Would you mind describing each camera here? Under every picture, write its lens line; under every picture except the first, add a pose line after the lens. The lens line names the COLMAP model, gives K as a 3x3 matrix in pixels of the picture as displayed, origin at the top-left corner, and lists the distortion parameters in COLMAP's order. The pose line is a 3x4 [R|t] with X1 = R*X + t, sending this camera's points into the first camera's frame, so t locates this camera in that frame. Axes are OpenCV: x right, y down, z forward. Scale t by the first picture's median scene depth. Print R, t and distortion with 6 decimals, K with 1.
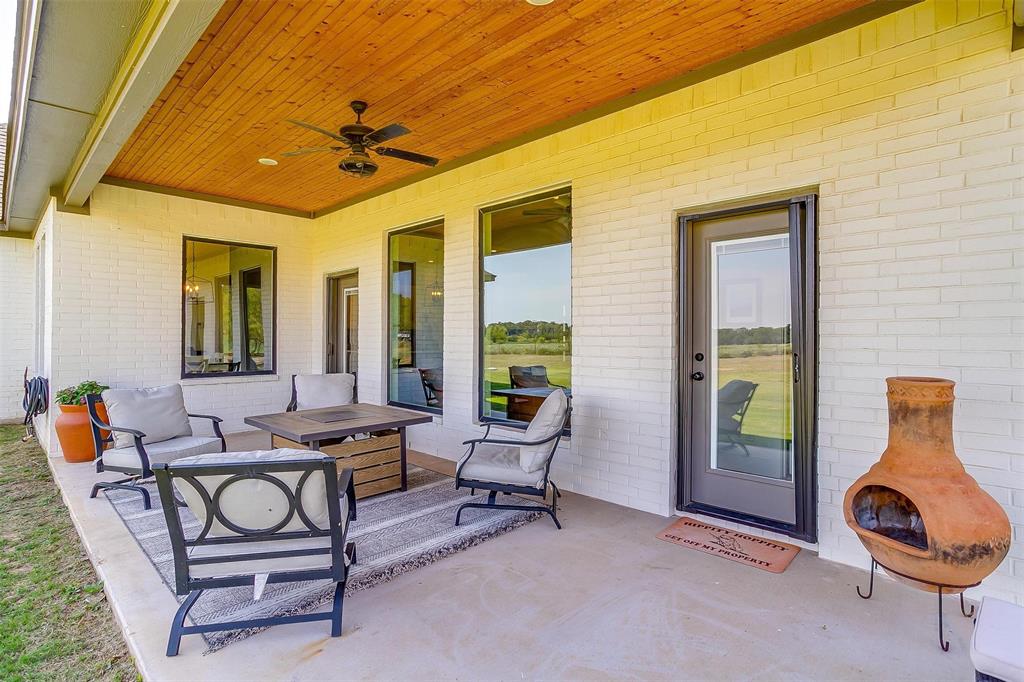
lens RADIAL K [[513.6, 0, 506.8], [0, 513.6, 335.4], [0, 0, 1]] dist [-0.001693, 0.000030]
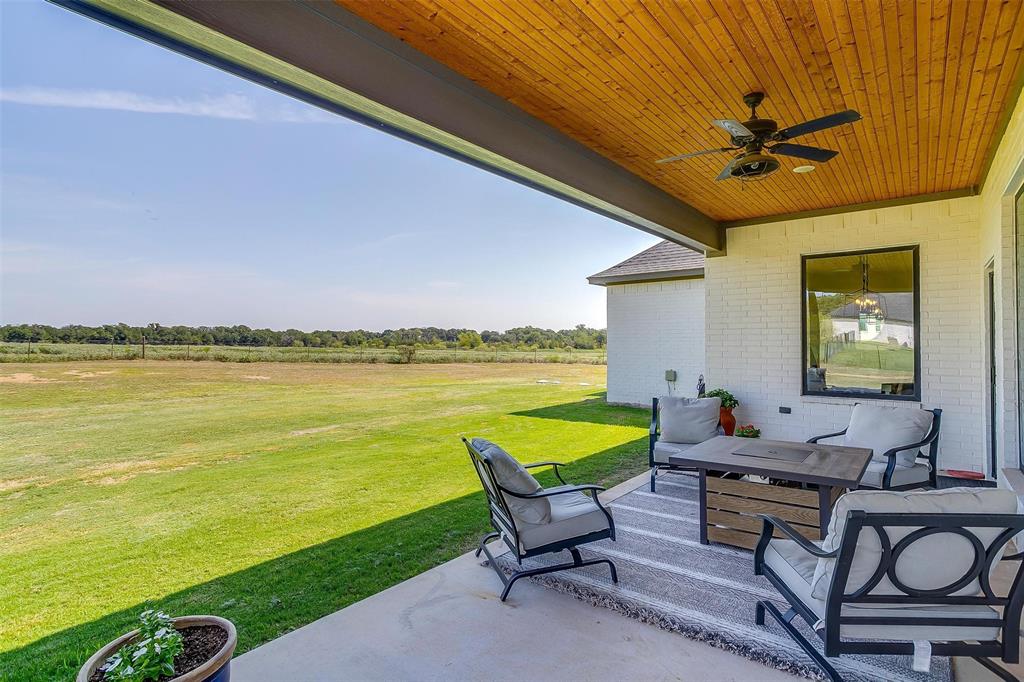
lens RADIAL K [[513.6, 0, 506.9], [0, 513.6, 341.3], [0, 0, 1]] dist [-0.001693, 0.000030]
pose [[0.100649, -0.004918, -0.994910, 0.515910], [0.003064, 0.999985, -0.004633, -0.031570], [0.994917, -0.002582, 0.100662, 0.478950]]
